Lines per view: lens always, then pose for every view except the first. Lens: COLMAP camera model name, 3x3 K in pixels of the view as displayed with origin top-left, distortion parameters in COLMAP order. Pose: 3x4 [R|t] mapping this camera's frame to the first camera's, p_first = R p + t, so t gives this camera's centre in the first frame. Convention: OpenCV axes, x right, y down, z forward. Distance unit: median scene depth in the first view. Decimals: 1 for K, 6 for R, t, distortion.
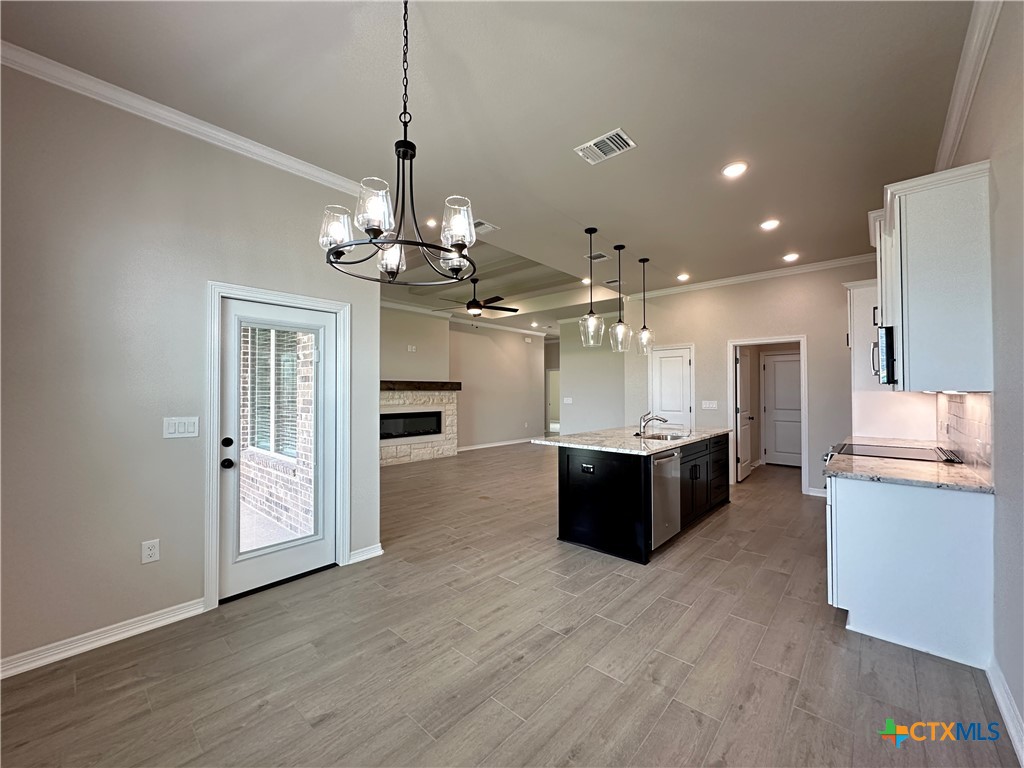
lens RADIAL K [[409.6, 0, 510.4], [0, 409.6, 381.3], [0, 0, 1]] dist [-0.004054, 0.001086]
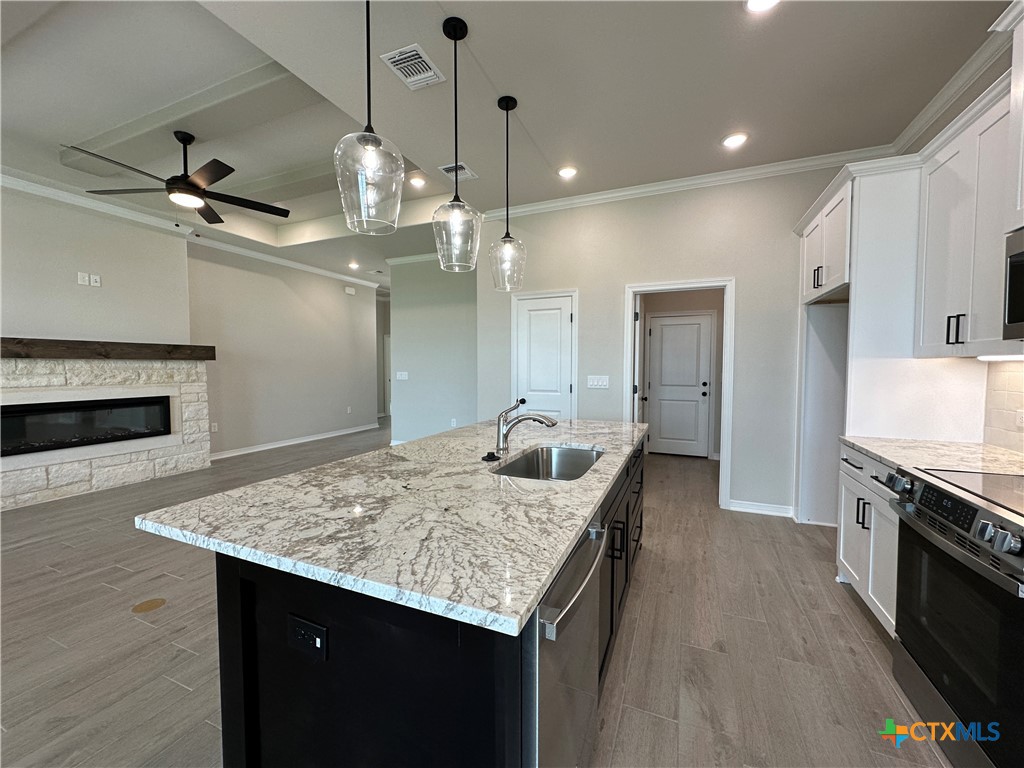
lens RADIAL K [[409.6, 0, 510.4], [0, 409.6, 383.9], [0, 0, 1]] dist [-0.004054, 0.001086]
pose [[0.945782, -0.013165, 0.324534, 0.104429], [-0.009235, 0.997684, 0.067384, 0.013887], [-0.324670, -0.066727, 0.943471, 0.324303]]
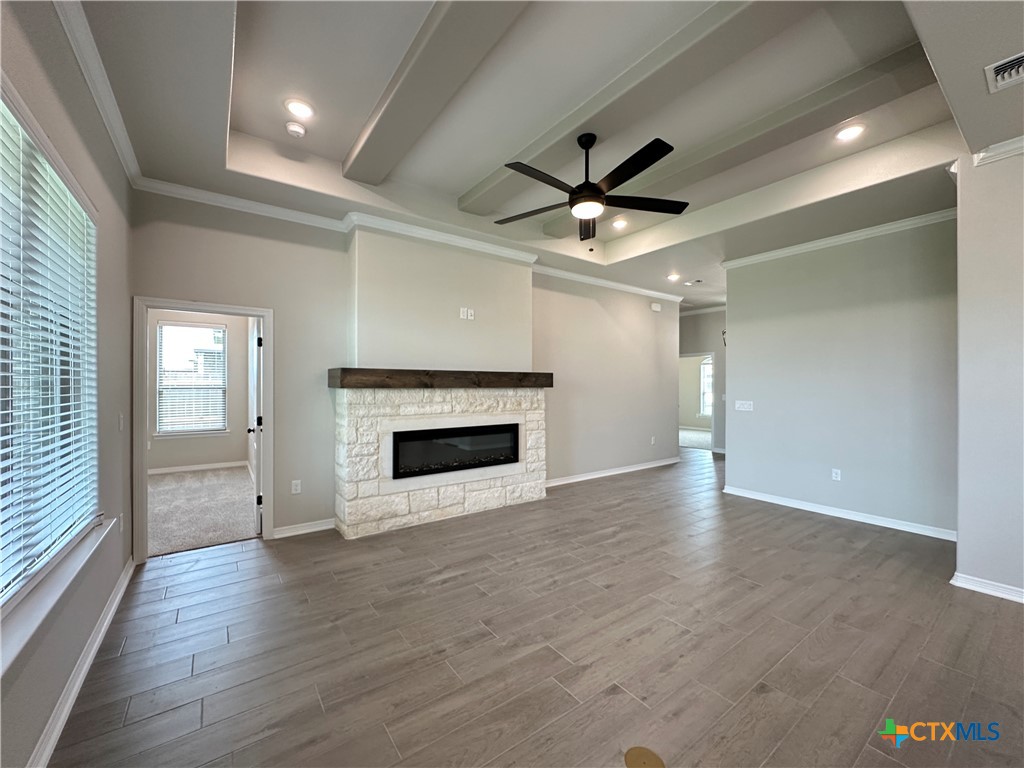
lens RADIAL K [[409.6, 0, 512.4], [0, 409.6, 384.5], [0, 0, 1]] dist [-0.004054, 0.001086]
pose [[0.979357, 0.001473, -0.202133, -0.065294], [0.003278, 0.999726, 0.023171, 0.005016], [0.202112, -0.023355, 0.979084, 0.465141]]
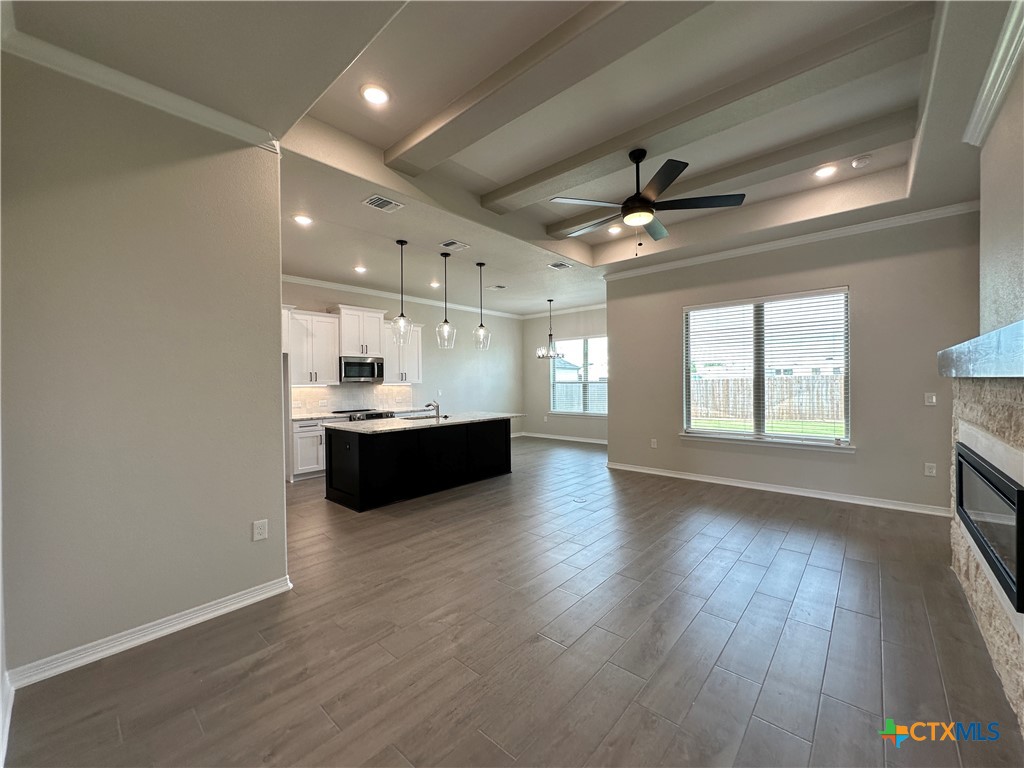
lens RADIAL K [[409.6, 0, 513.0], [0, 409.6, 385.7], [0, 0, 1]] dist [-0.004054, 0.001086]
pose [[-0.999818, 0.011985, -0.014817, 0.061564], [0.012172, 0.999847, -0.012598, 0.027228], [0.014664, -0.012776, -0.999811, 1.260199]]
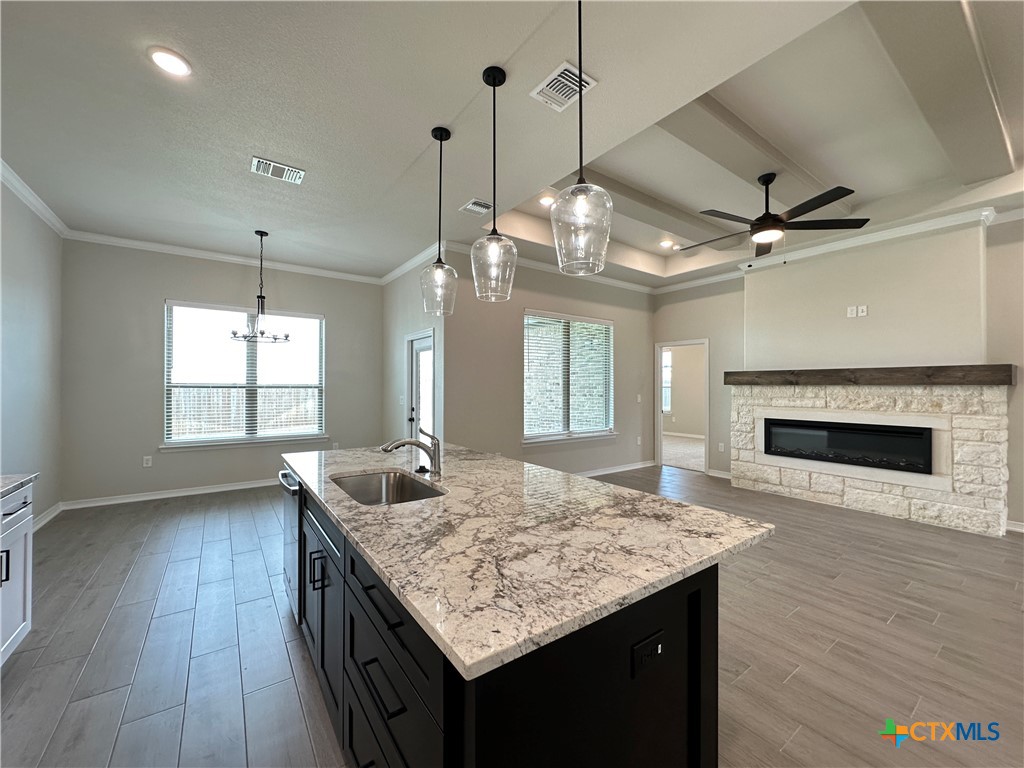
lens RADIAL K [[409.6, 0, 509.7], [0, 409.6, 384.5], [0, 0, 1]] dist [-0.004054, 0.001086]
pose [[-0.209859, -0.004095, -0.977723, 0.428460], [0.019982, 0.999764, -0.008476, 0.017129], [0.977527, -0.021316, -0.209728, 0.660815]]
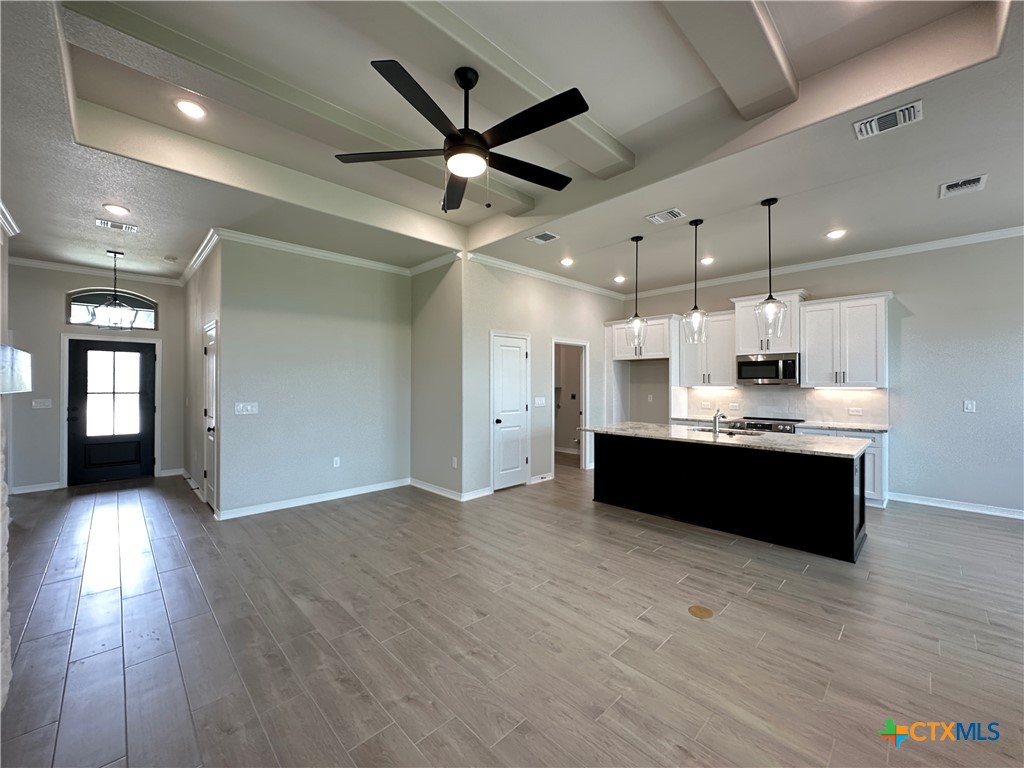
lens RADIAL K [[409.6, 0, 509.9], [0, 409.6, 384.6], [0, 0, 1]] dist [-0.004054, 0.001086]
pose [[0.062156, -0.002088, 0.998064, -0.370220], [-0.023224, 0.999724, 0.003538, 0.013094], [-0.997796, -0.023399, 0.062091, 0.794718]]
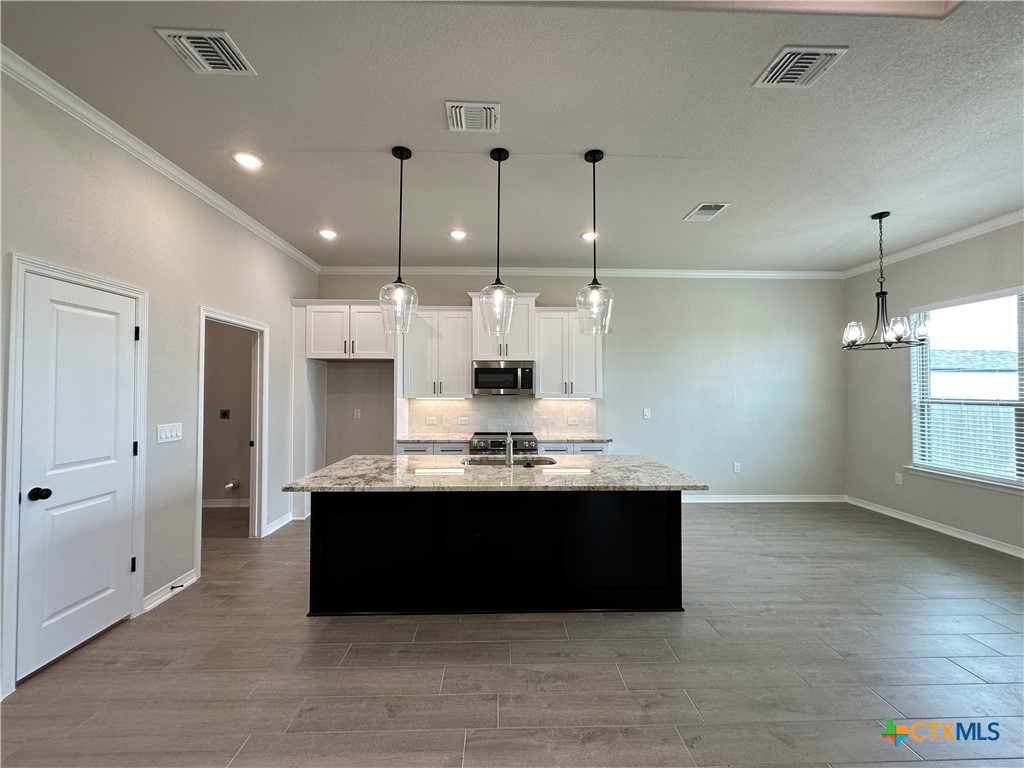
lens RADIAL K [[409.6, 0, 510.2], [0, 409.6, 383.8], [0, 0, 1]] dist [-0.004054, 0.001086]
pose [[-0.693603, 0.012233, 0.720254, -0.092584], [-0.018686, 0.999214, -0.034966, 0.009420], [-0.720115, -0.037711, -0.692829, 0.821249]]
